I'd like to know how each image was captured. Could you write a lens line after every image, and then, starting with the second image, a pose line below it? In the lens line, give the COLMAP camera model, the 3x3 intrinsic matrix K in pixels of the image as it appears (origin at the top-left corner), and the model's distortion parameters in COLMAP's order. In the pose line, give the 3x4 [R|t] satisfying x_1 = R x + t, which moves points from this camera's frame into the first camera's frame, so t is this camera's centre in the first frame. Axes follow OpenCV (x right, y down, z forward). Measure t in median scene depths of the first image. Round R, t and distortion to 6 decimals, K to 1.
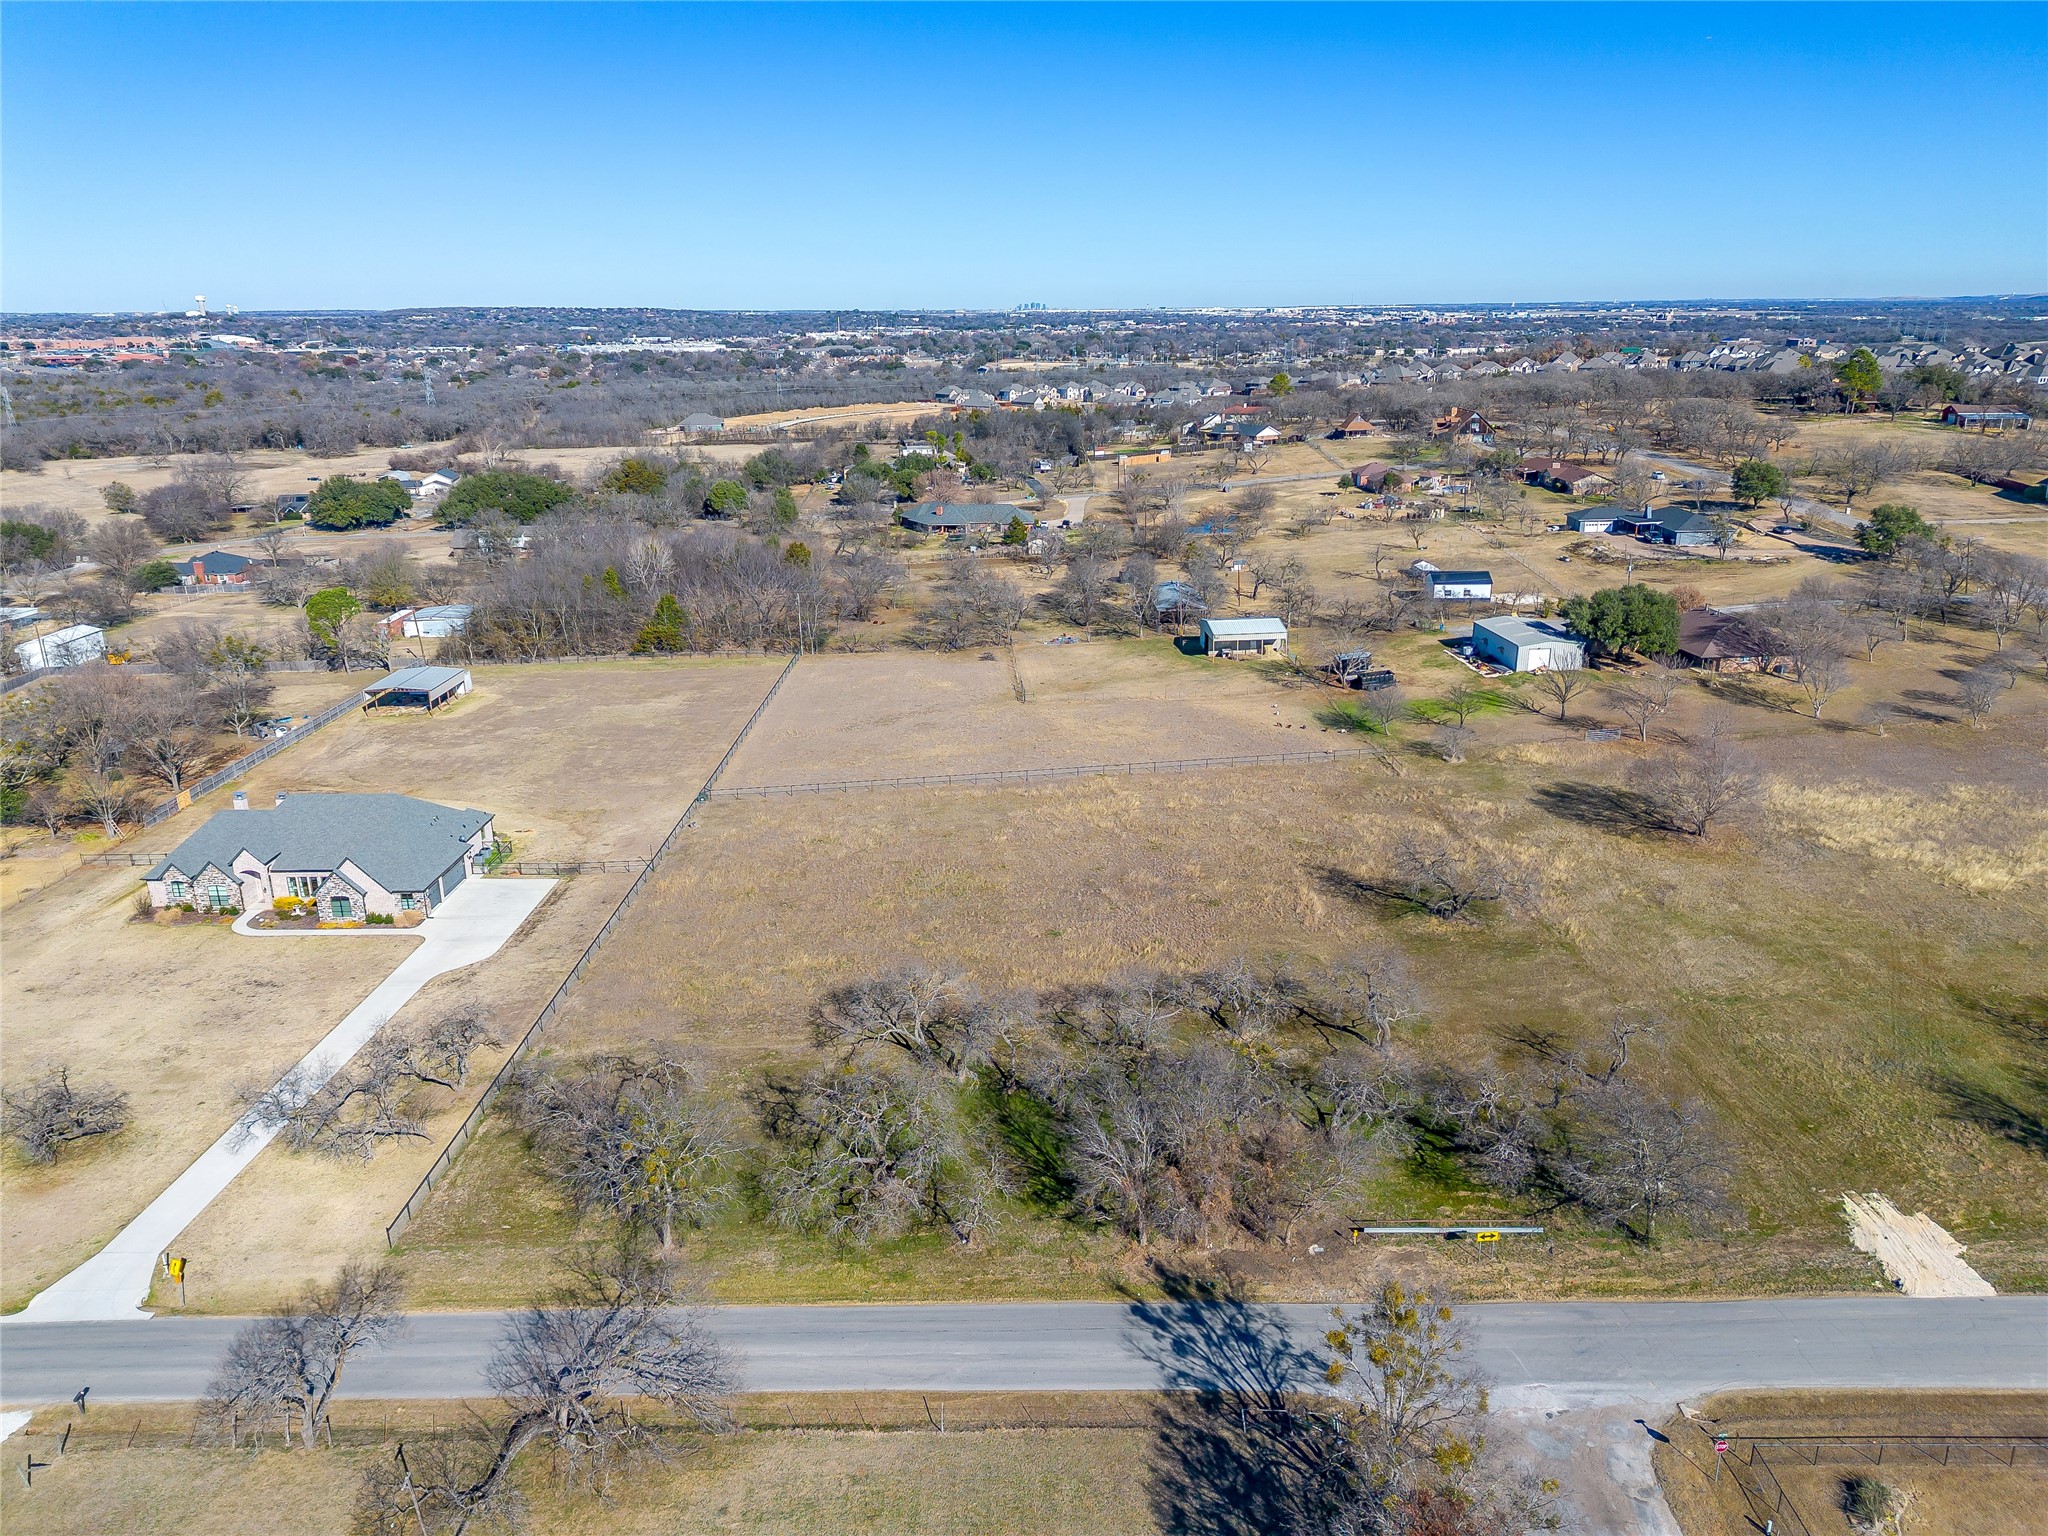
lens RADIAL K [[1452.4, 0, 1007.3], [0, 1452.4, 769.7], [0, 0, 1]] dist [0.081728, -0.082171]
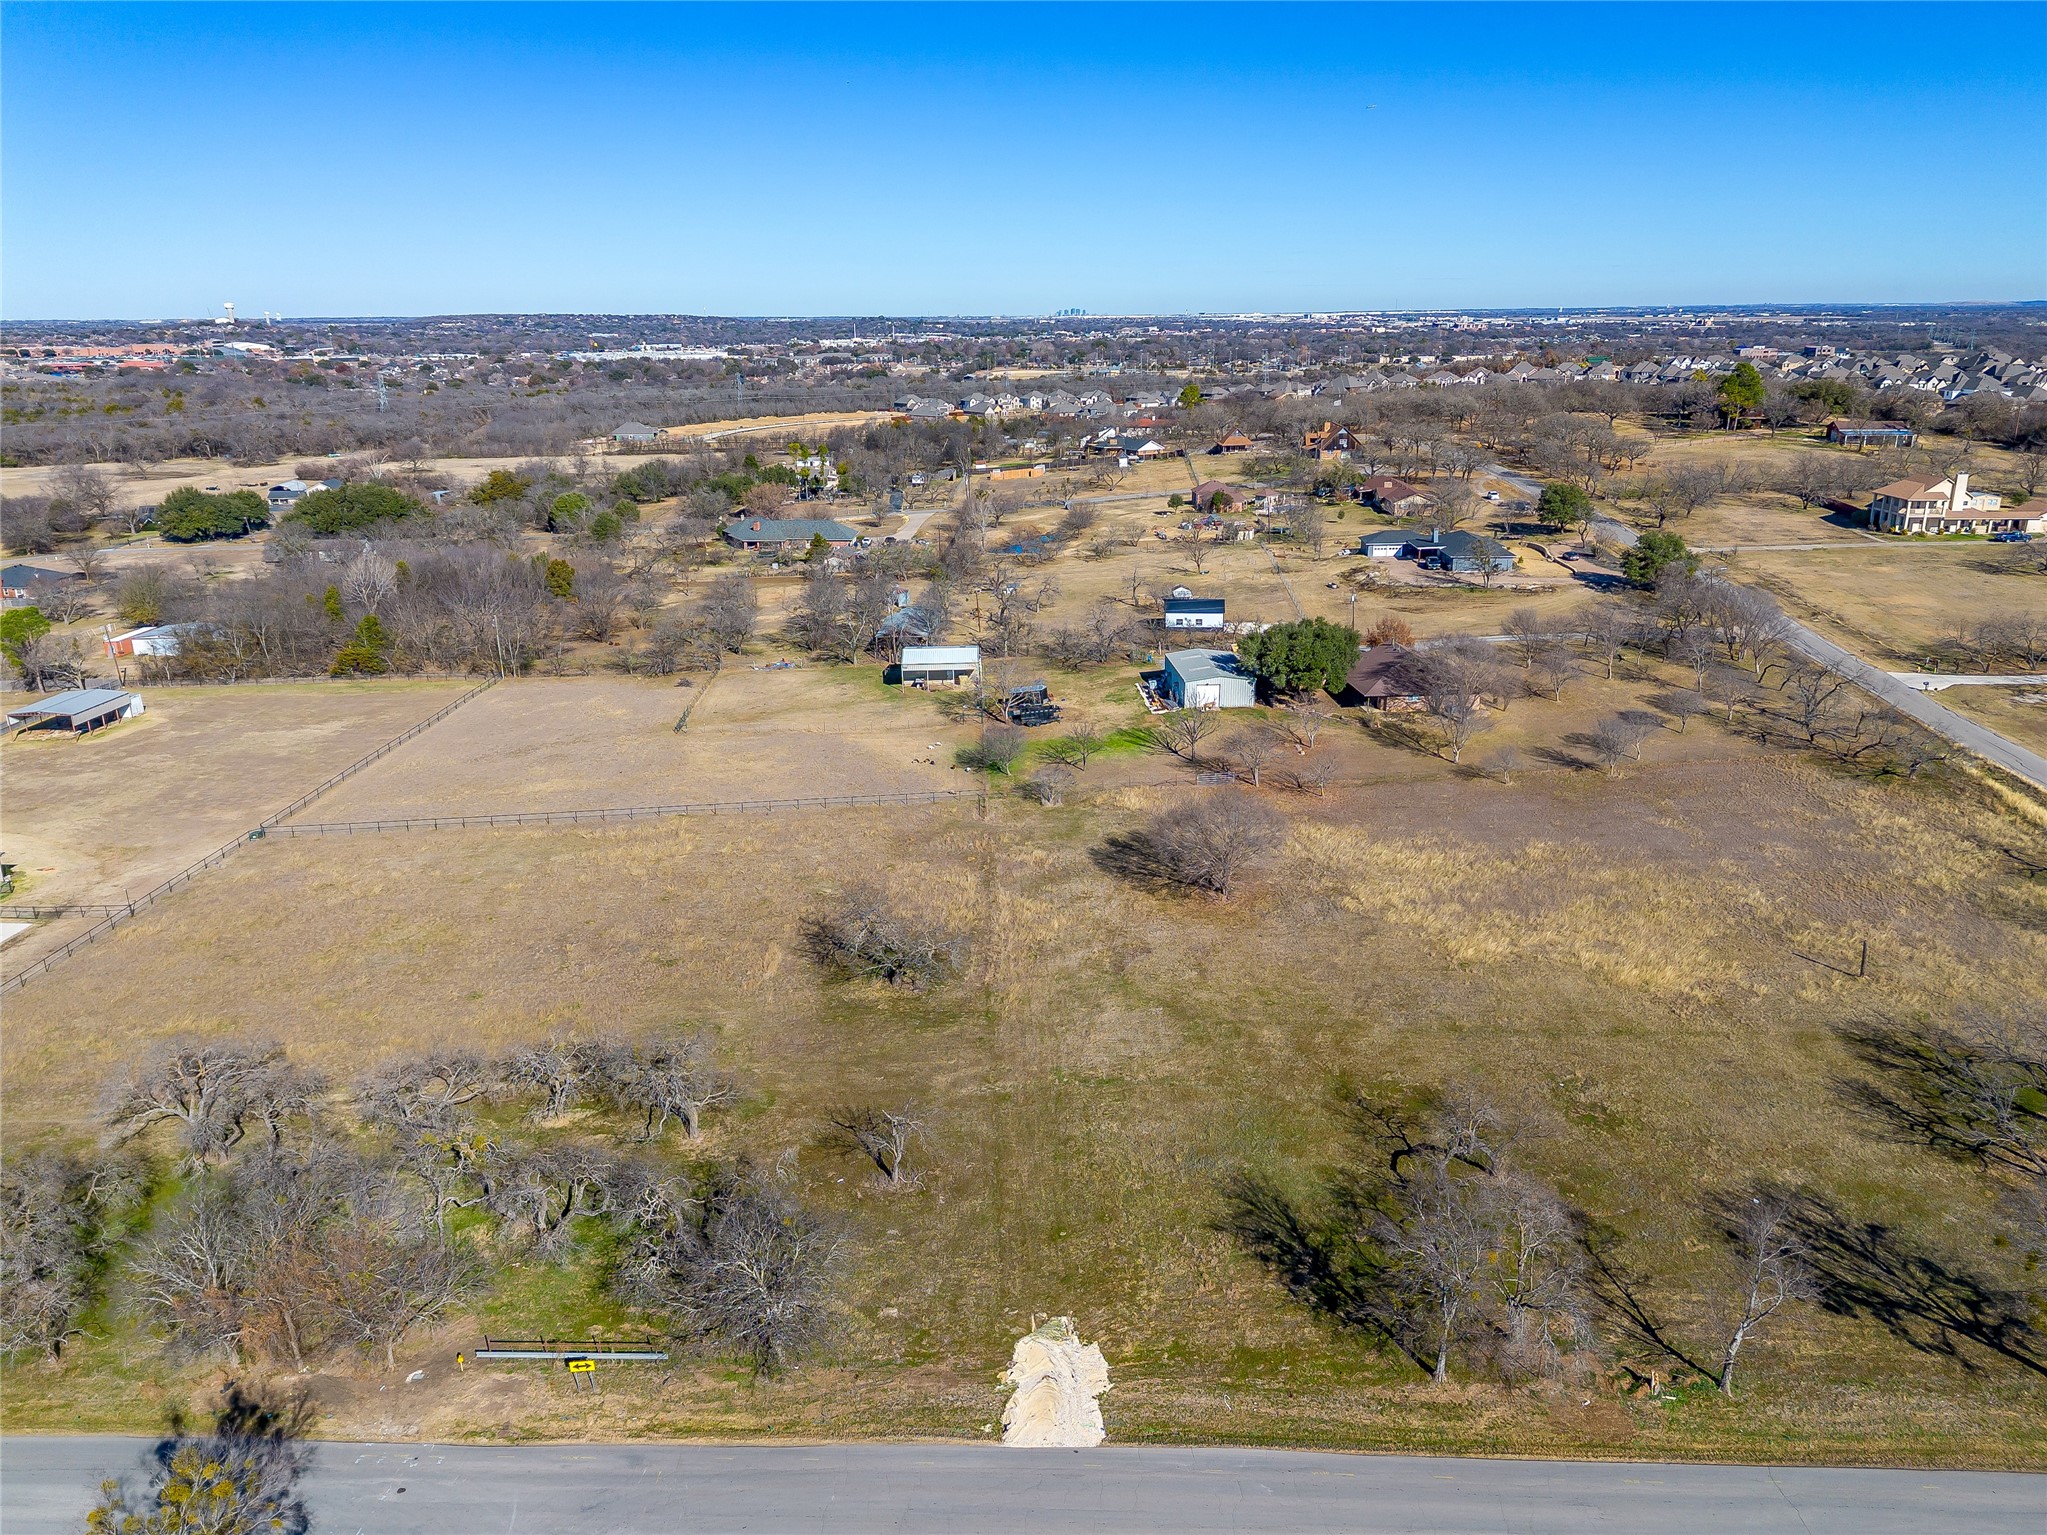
lens RADIAL K [[1459.4, 0, 988.7], [0, 1459.4, 775.7], [0, 0, 1]] dist [0.083244, -0.085937]
pose [[0.999197, 0.011446, -0.038403, 0.150595], [-0.011498, 0.999933, -0.001142, -0.011844], [0.038388, 0.001583, 0.999262, 0.024485]]
